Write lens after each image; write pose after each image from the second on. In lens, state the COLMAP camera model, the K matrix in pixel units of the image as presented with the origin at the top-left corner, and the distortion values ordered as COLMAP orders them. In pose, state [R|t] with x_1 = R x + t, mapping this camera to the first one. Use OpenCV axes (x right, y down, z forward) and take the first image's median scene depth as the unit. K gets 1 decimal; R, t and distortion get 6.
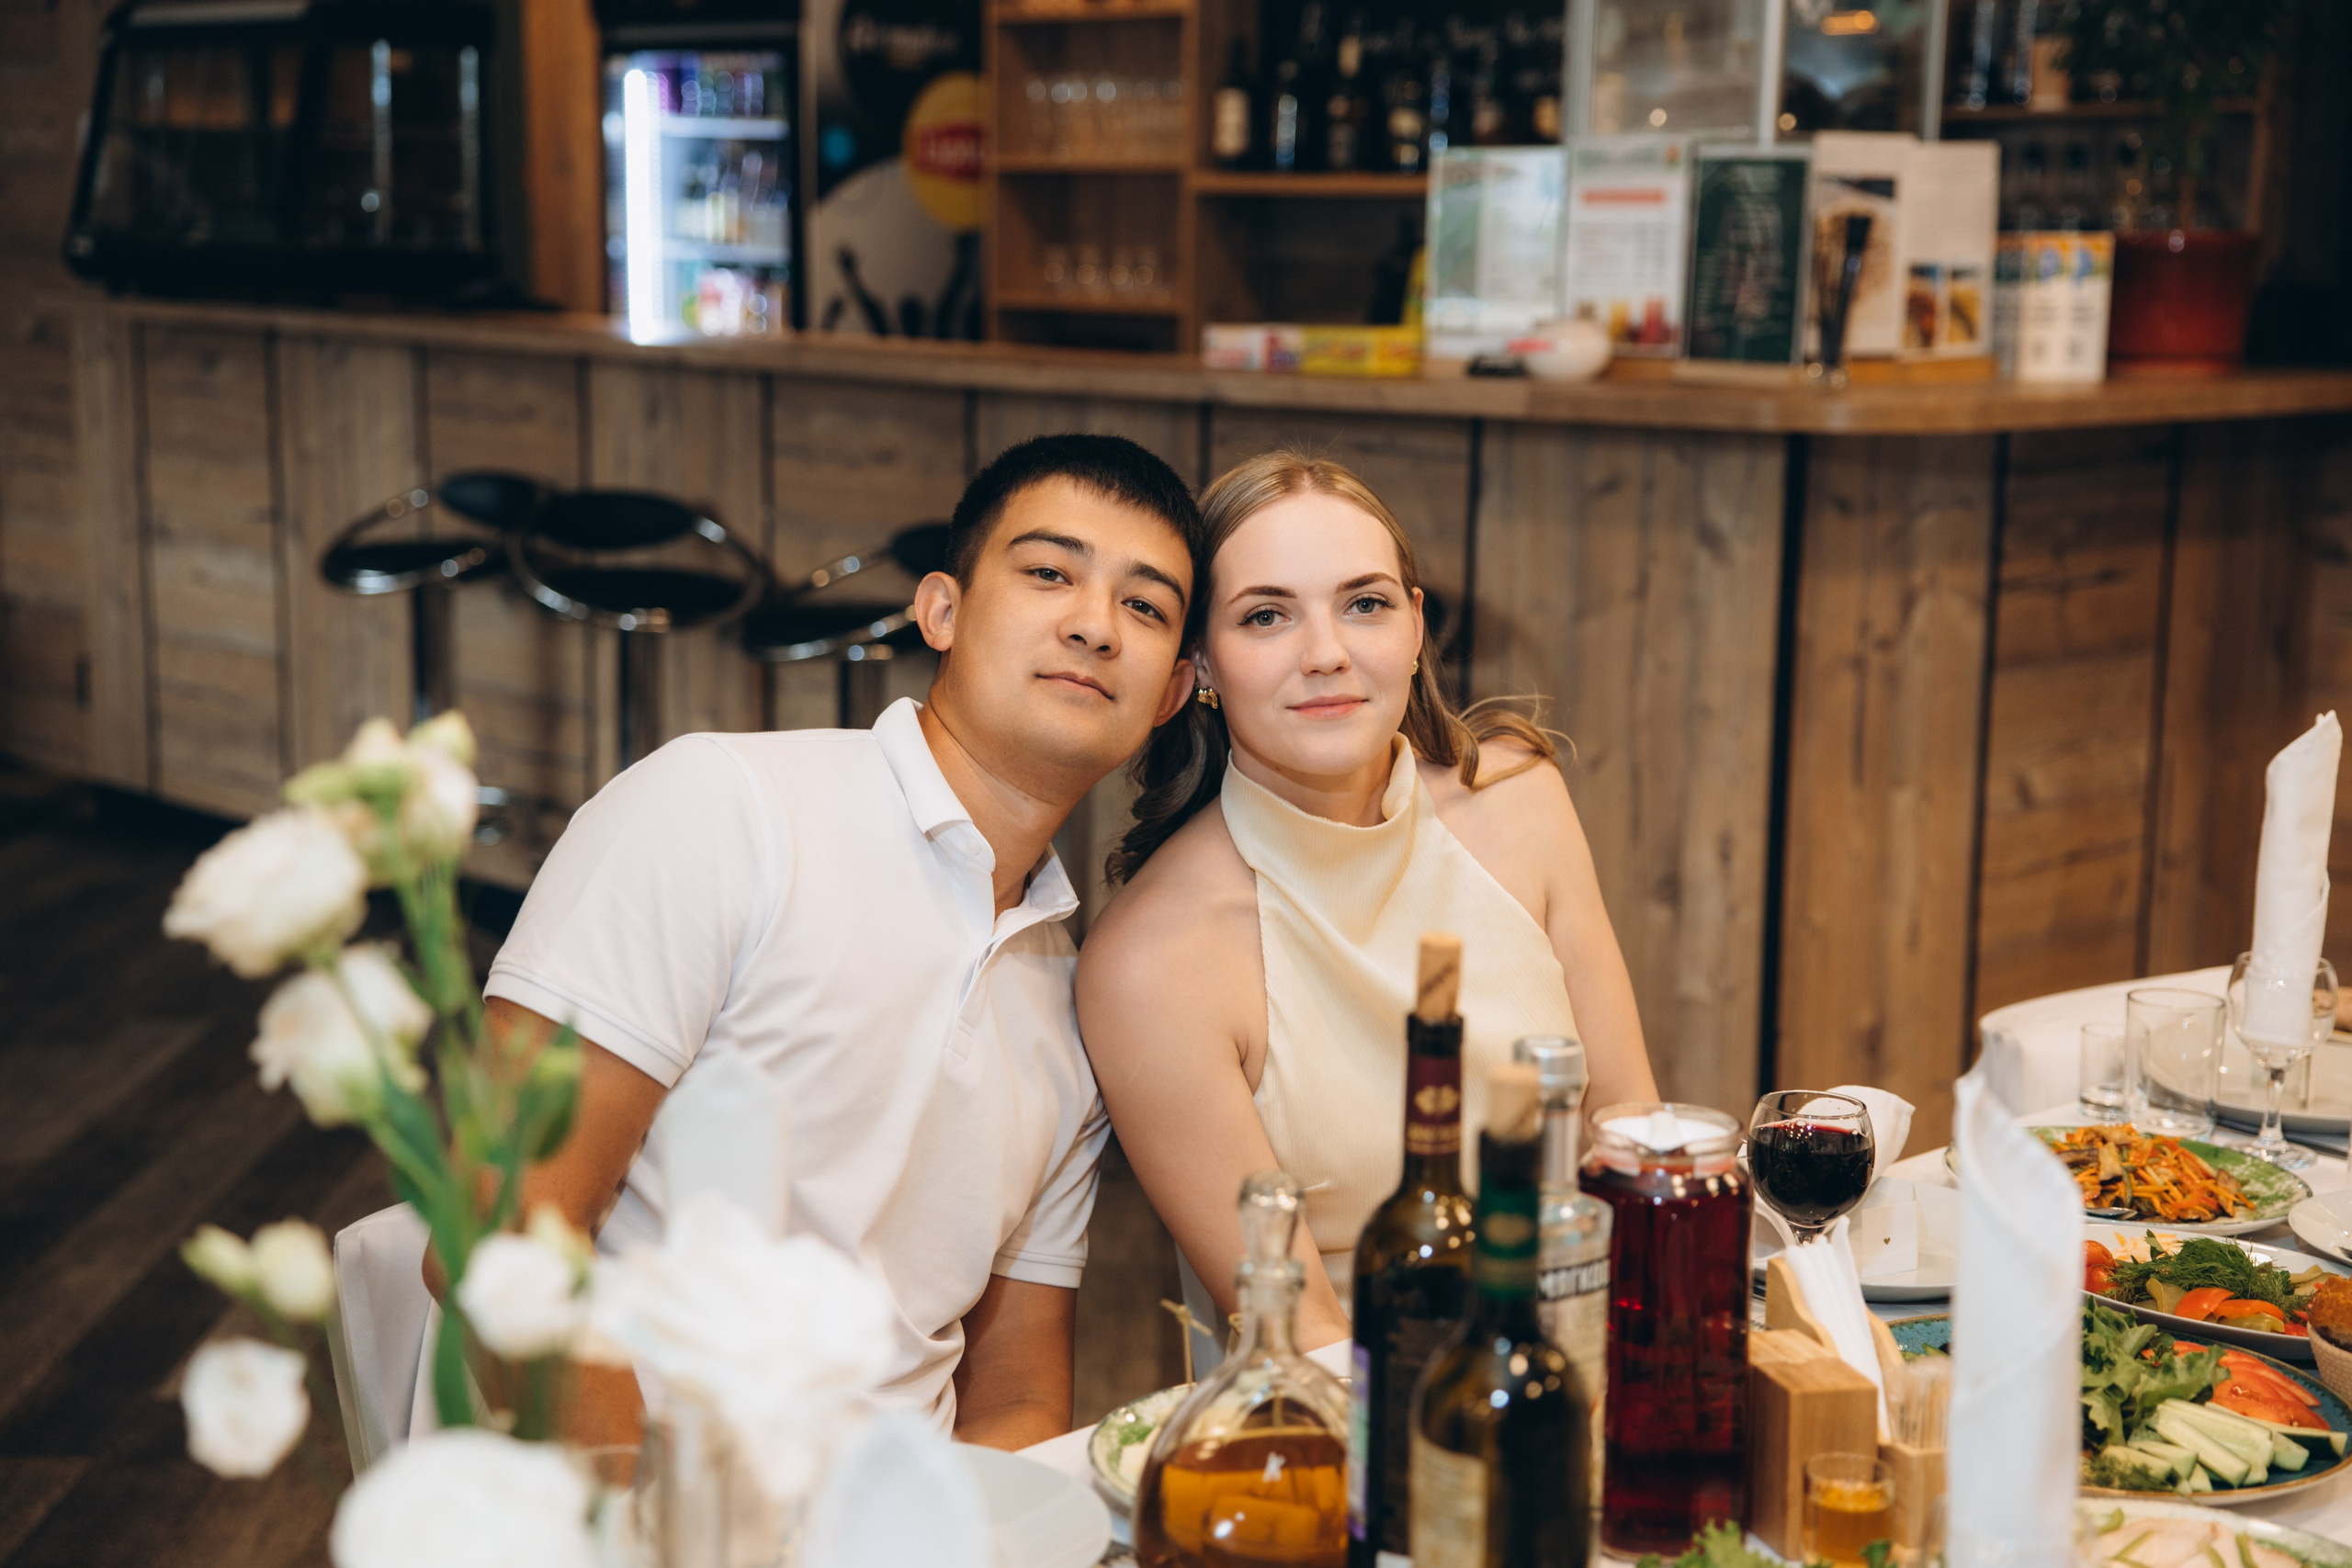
lens RADIAL K [[3263.0, 0, 1176.0], [0, 3263.0, 784.0], [0, 0, 1]] dist [0.424518, -1.221260]
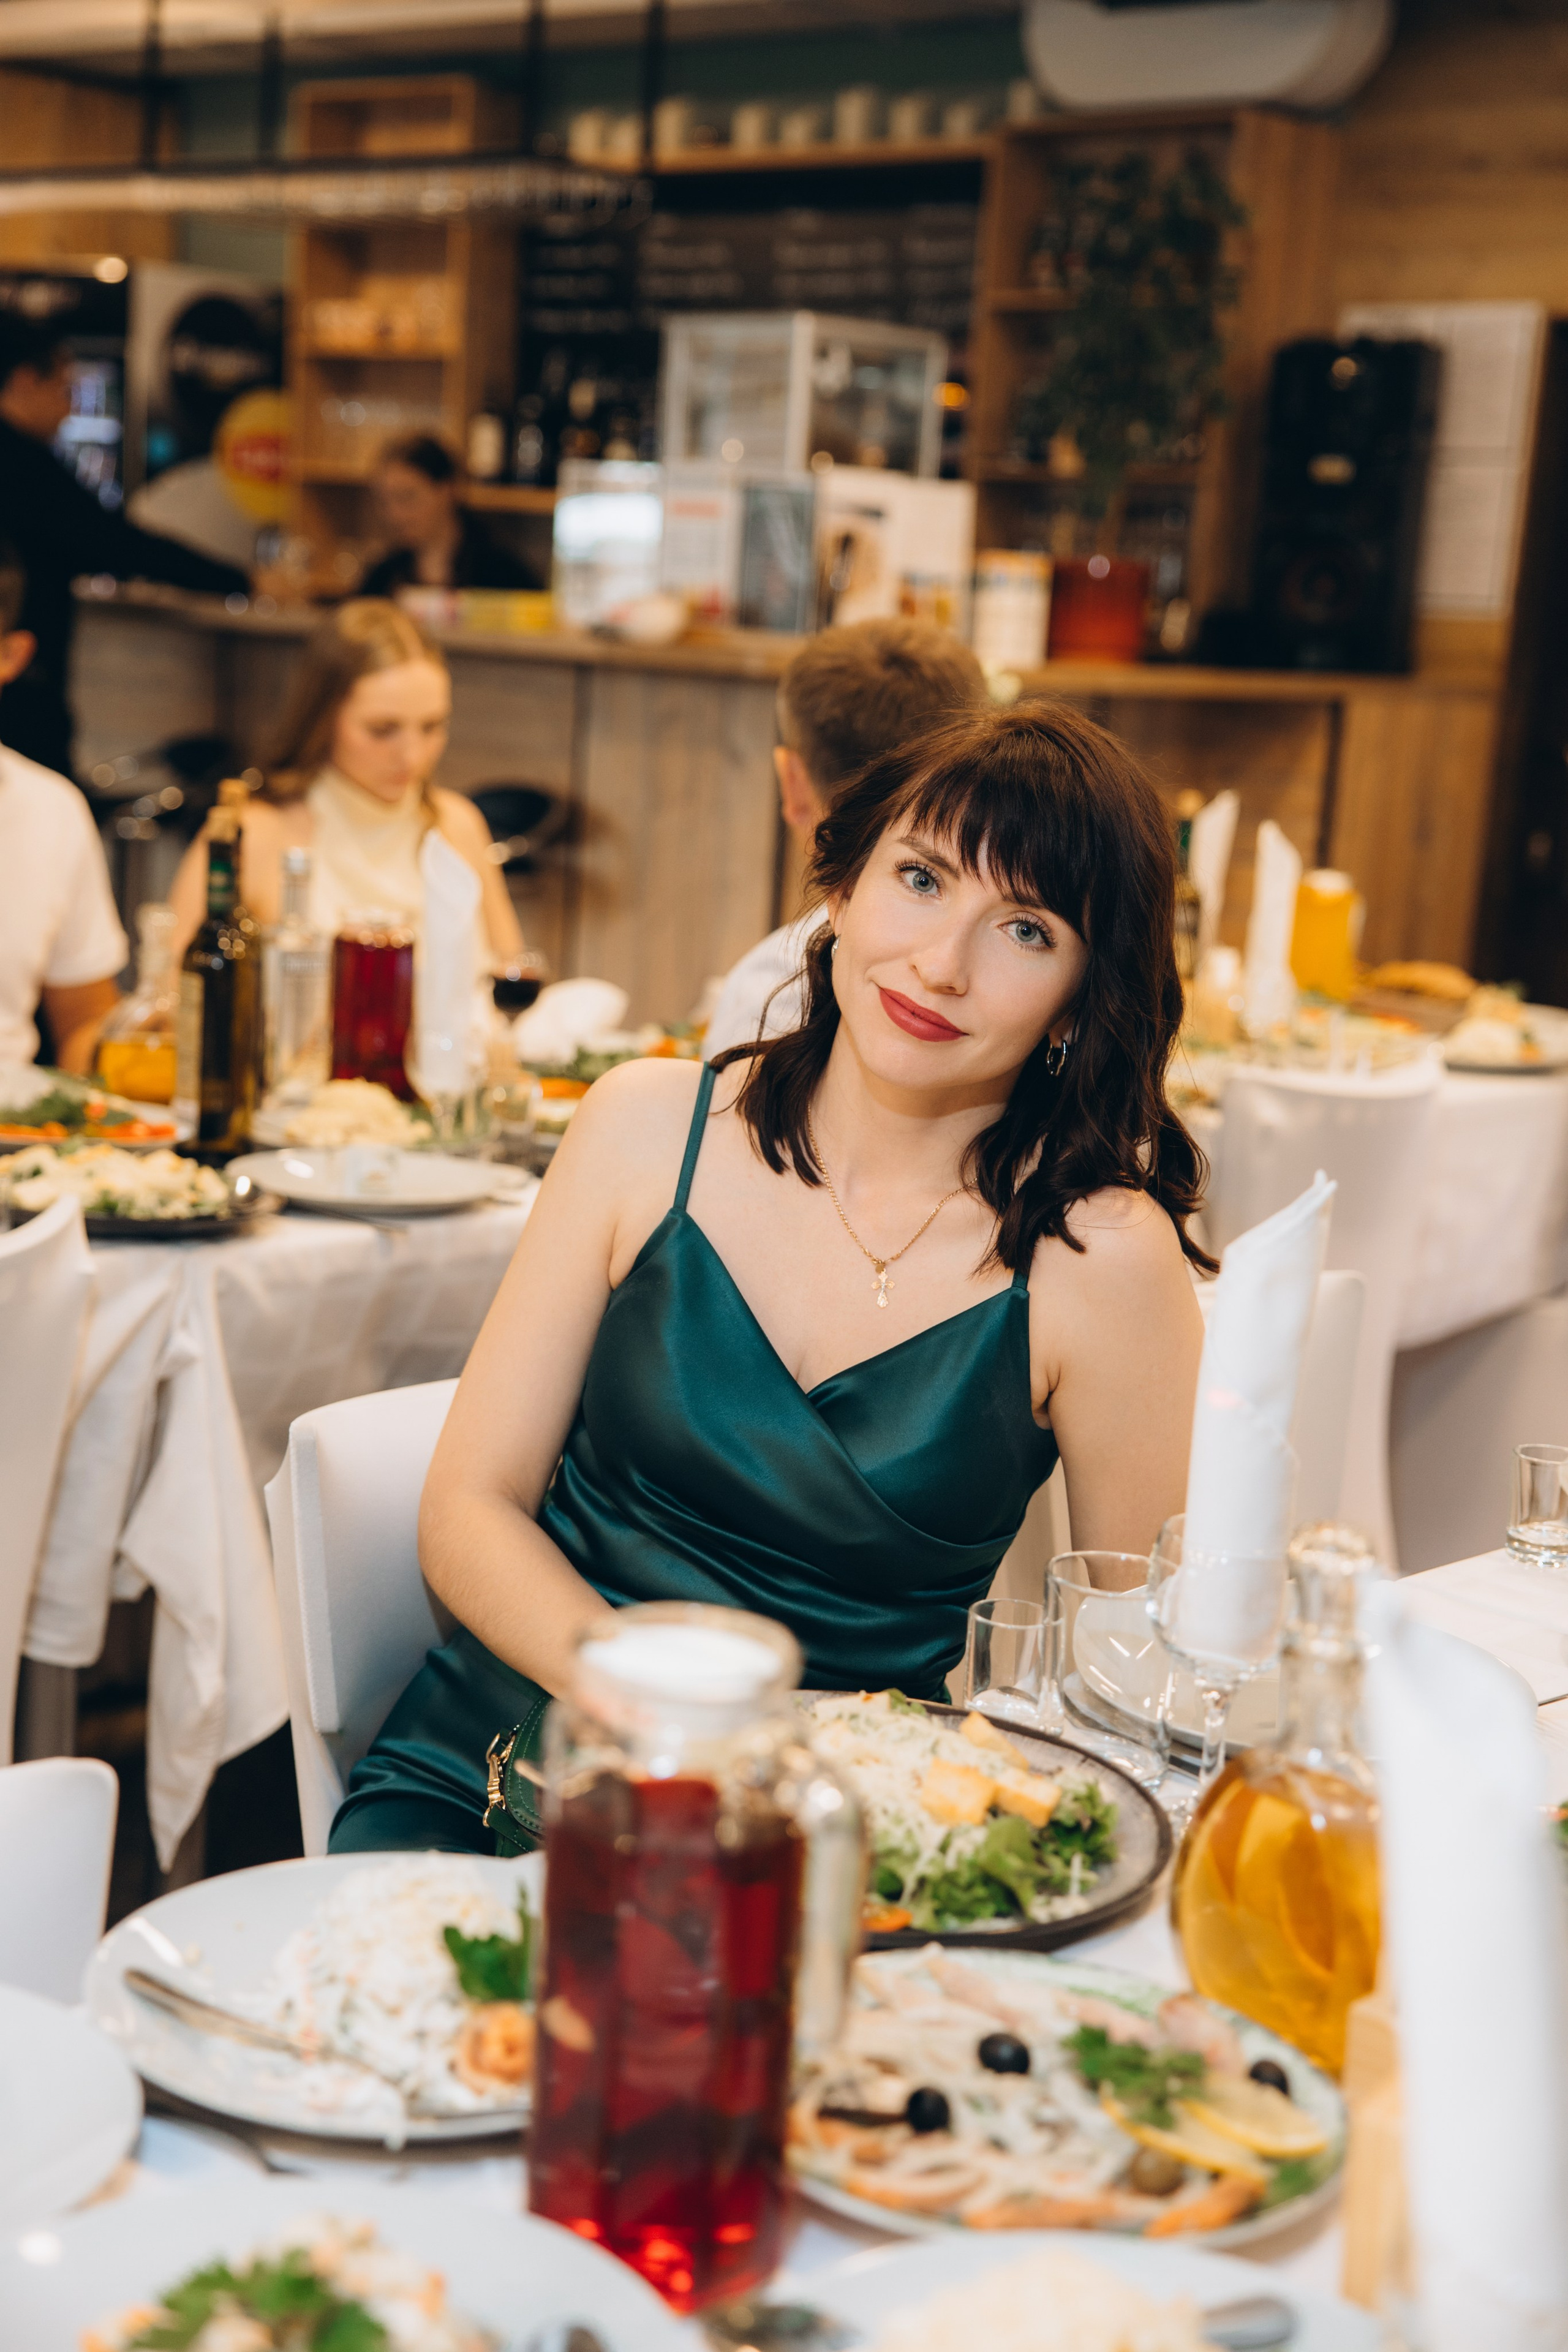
lens RADIAL K [[3250.0, 0, 758.8], [0, 3250.0, 1217.4], [0, 0, 1]] dist [0.683818, -2.422552]
pose [[0.998276, 0.036844, 0.045696, 0.073940], [-0.037733, 0.999112, 0.018744, 0.061912], [-0.044965, -0.020436, 0.998780, -0.267088]]
